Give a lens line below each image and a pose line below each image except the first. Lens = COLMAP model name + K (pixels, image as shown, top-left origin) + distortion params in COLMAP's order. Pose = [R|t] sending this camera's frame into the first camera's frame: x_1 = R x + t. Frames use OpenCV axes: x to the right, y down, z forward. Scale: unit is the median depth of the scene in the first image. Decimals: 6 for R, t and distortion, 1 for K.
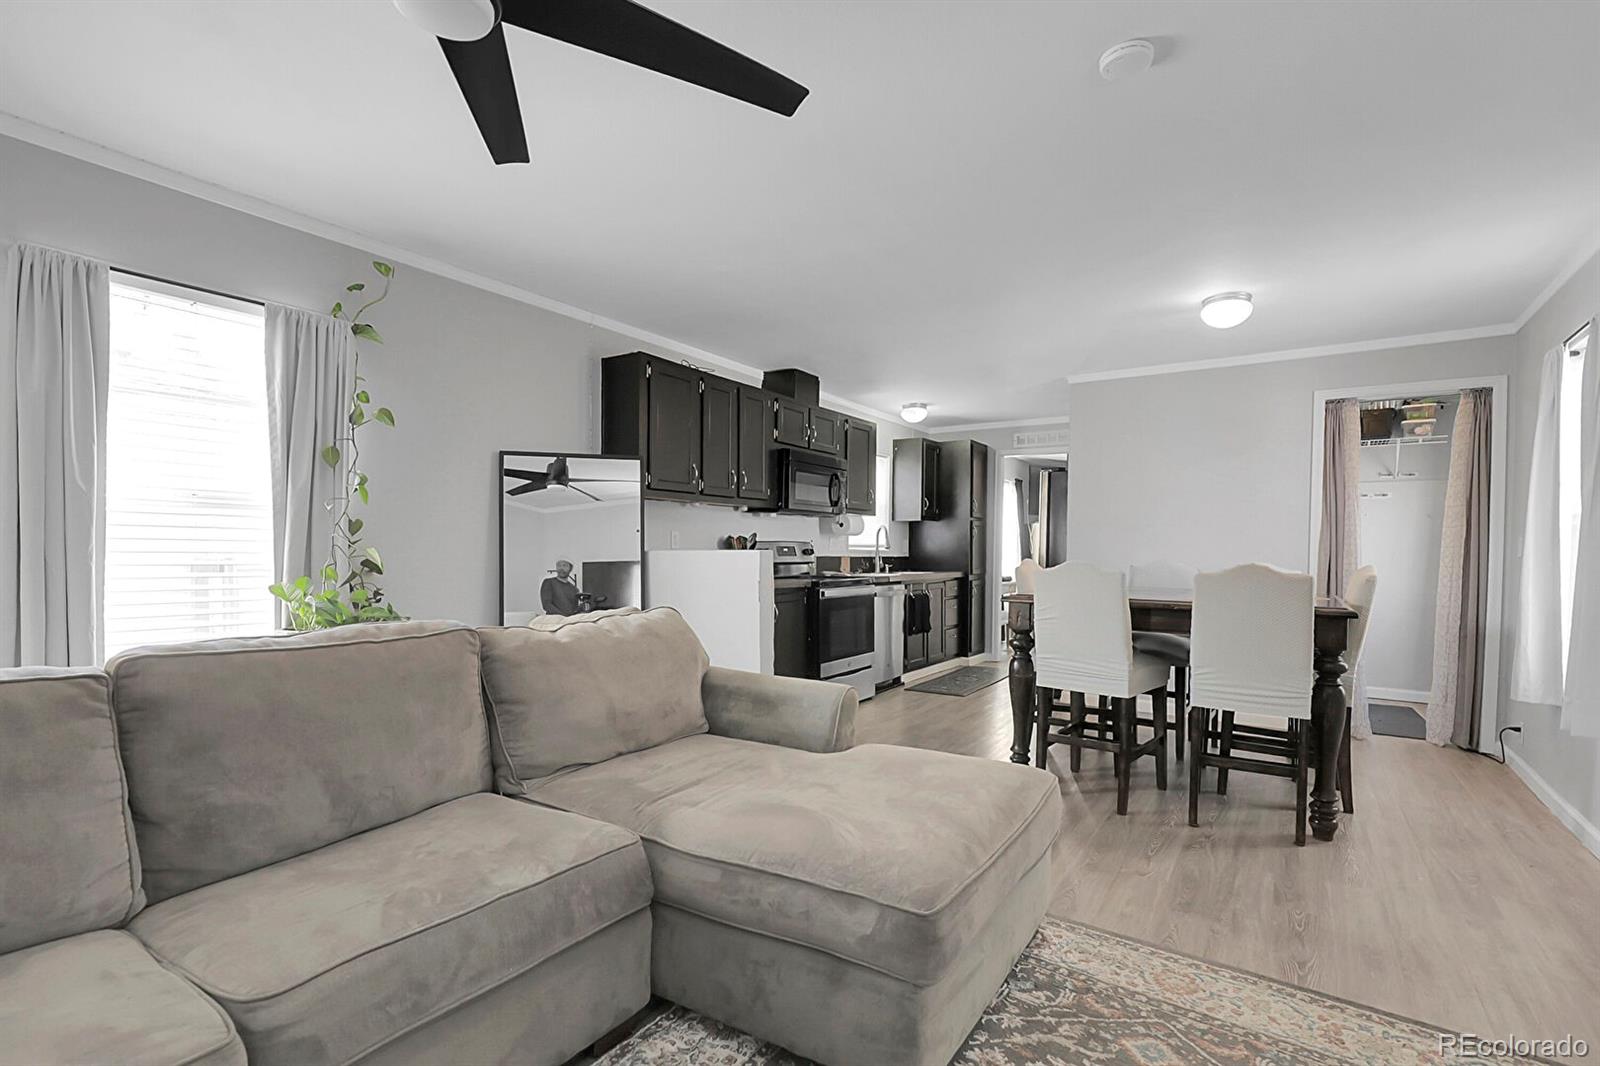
lens RADIAL K [[752.3, 0, 802.8], [0, 752.3, 566.3], [0, 0, 1]] dist [0.000084, -0.000172]
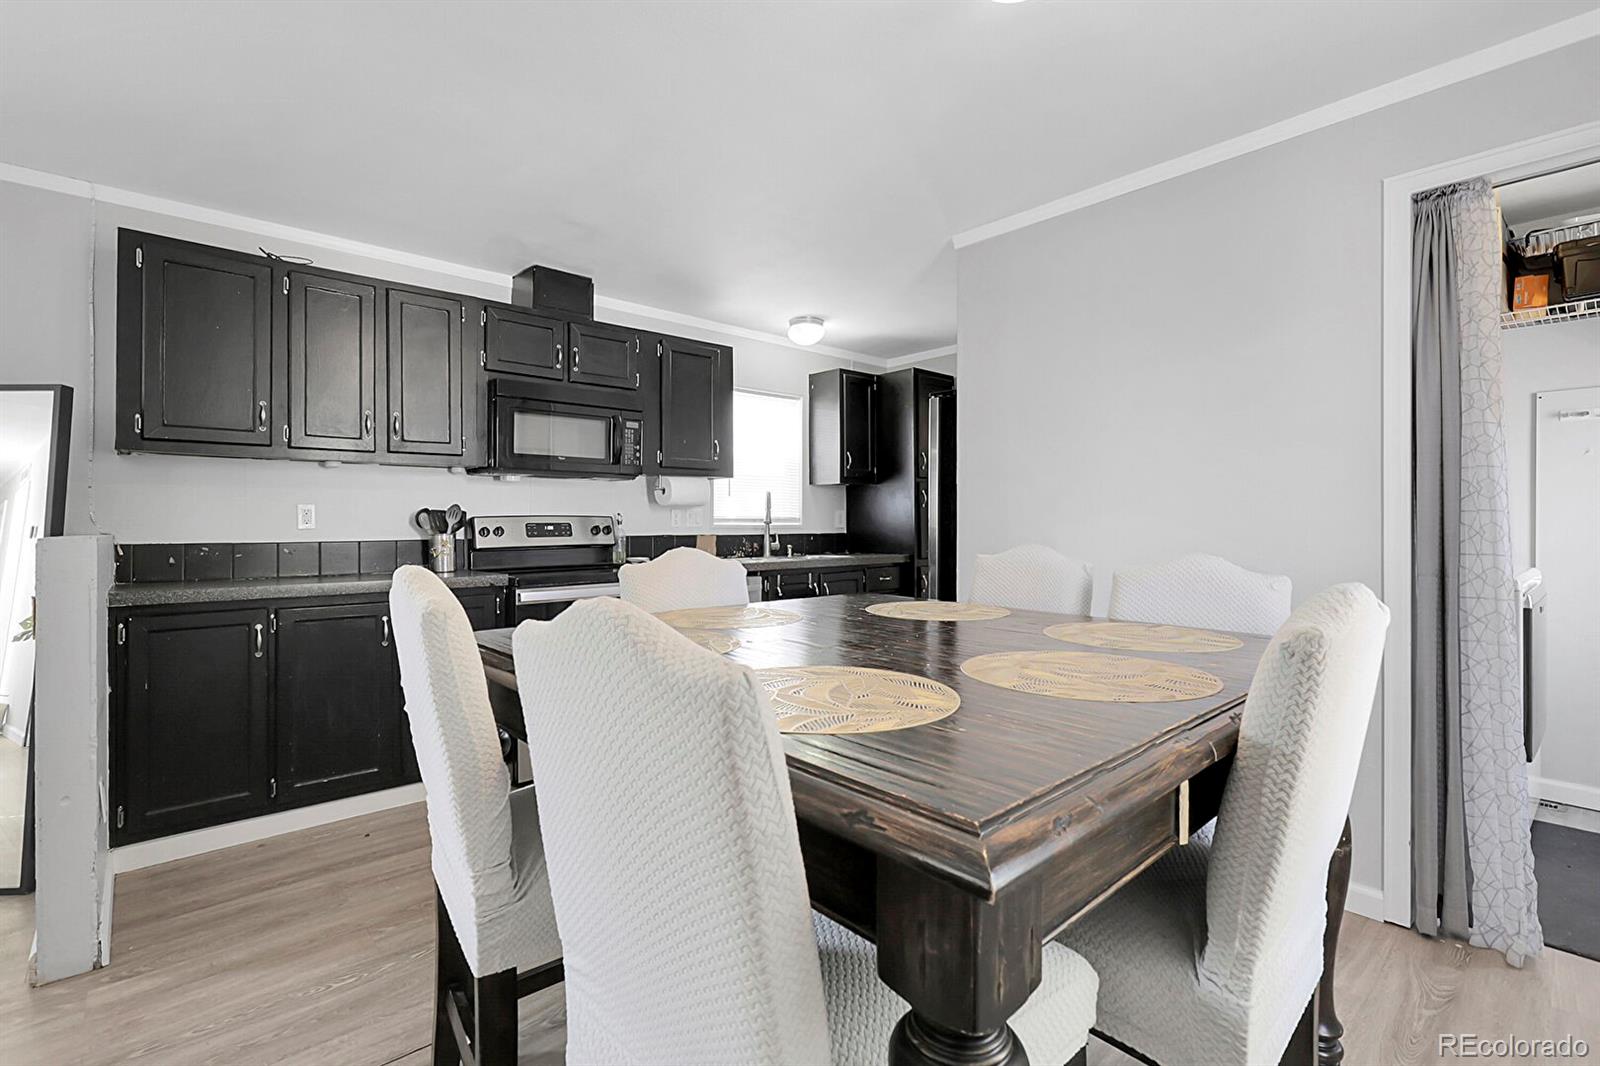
lens RADIAL K [[726.8, 0, 804.0], [0, 726.8, 527.0], [0, 0, 1]] dist [-0.002863, -0.000491]
pose [[0.967107, -0.010440, -0.254155, 0.331284], [0.006076, 0.999820, -0.017949, -0.007840], [0.254296, 0.015815, 0.966997, 0.354628]]
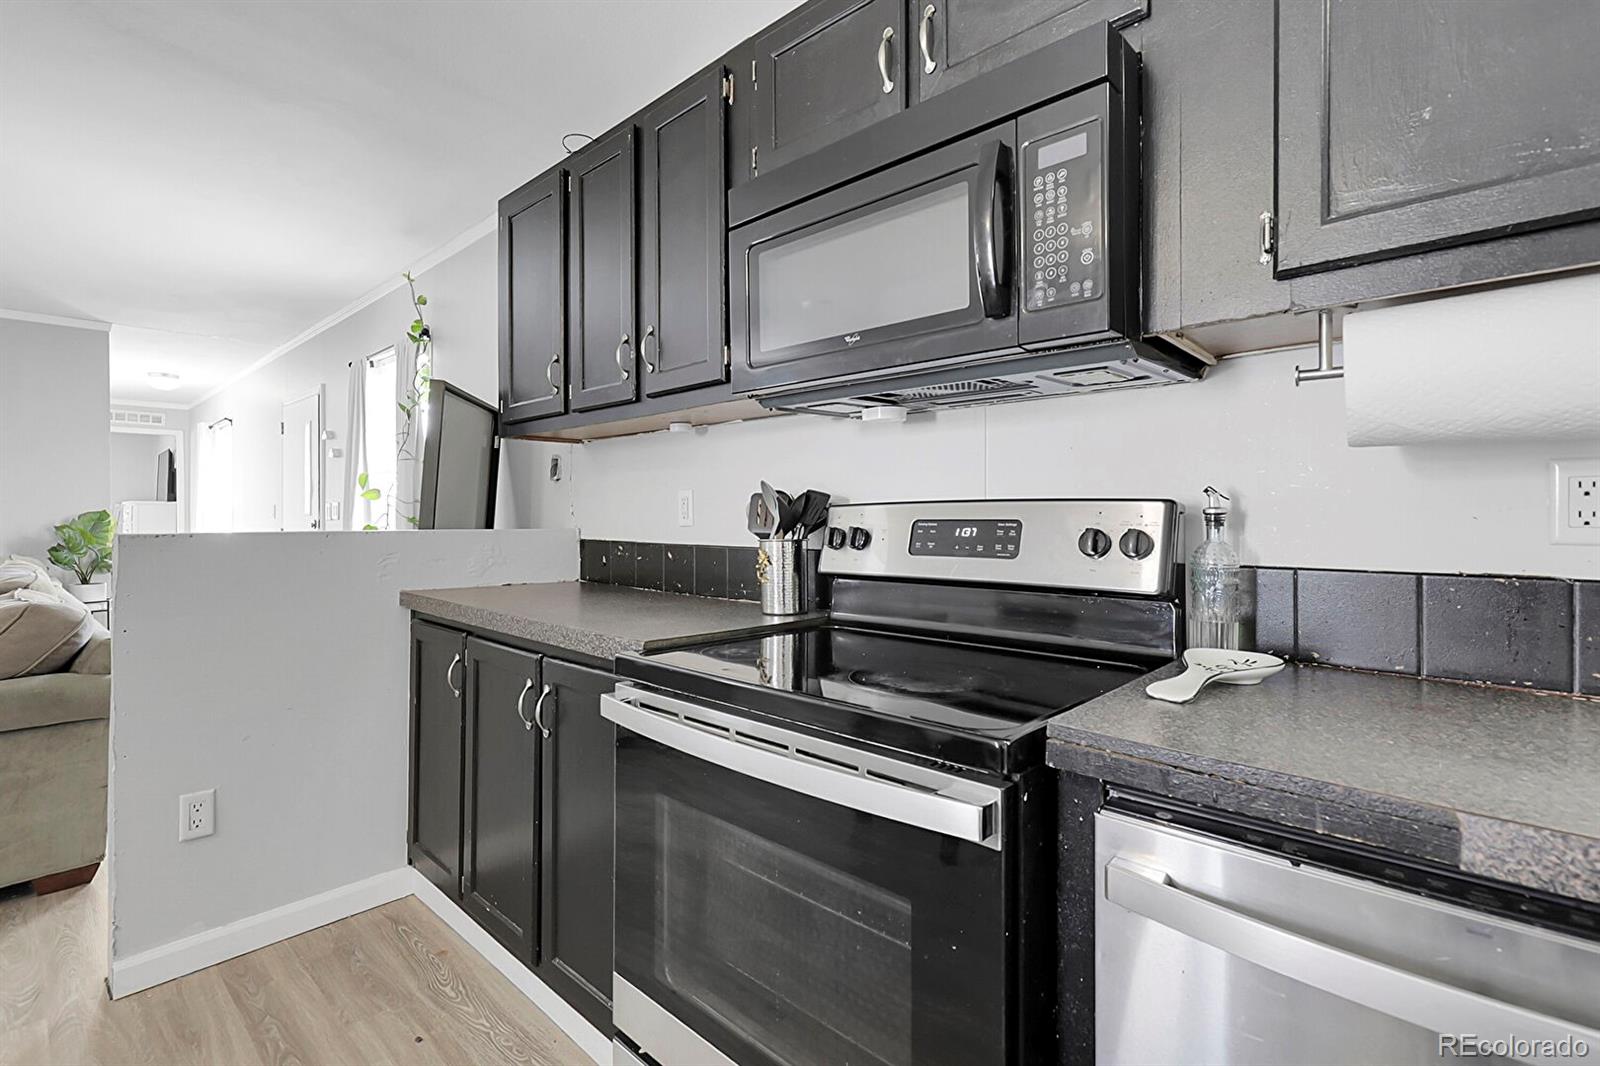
lens RADIAL K [[726.8, 0, 806.0], [0, 726.8, 506.7], [0, 0, 1]] dist [-0.002863, -0.000491]
pose [[-0.174231, -0.008752, -0.984666, 0.207335], [-0.012736, 0.999897, -0.006634, -0.024727], [0.984622, 0.011385, -0.174324, 0.864716]]
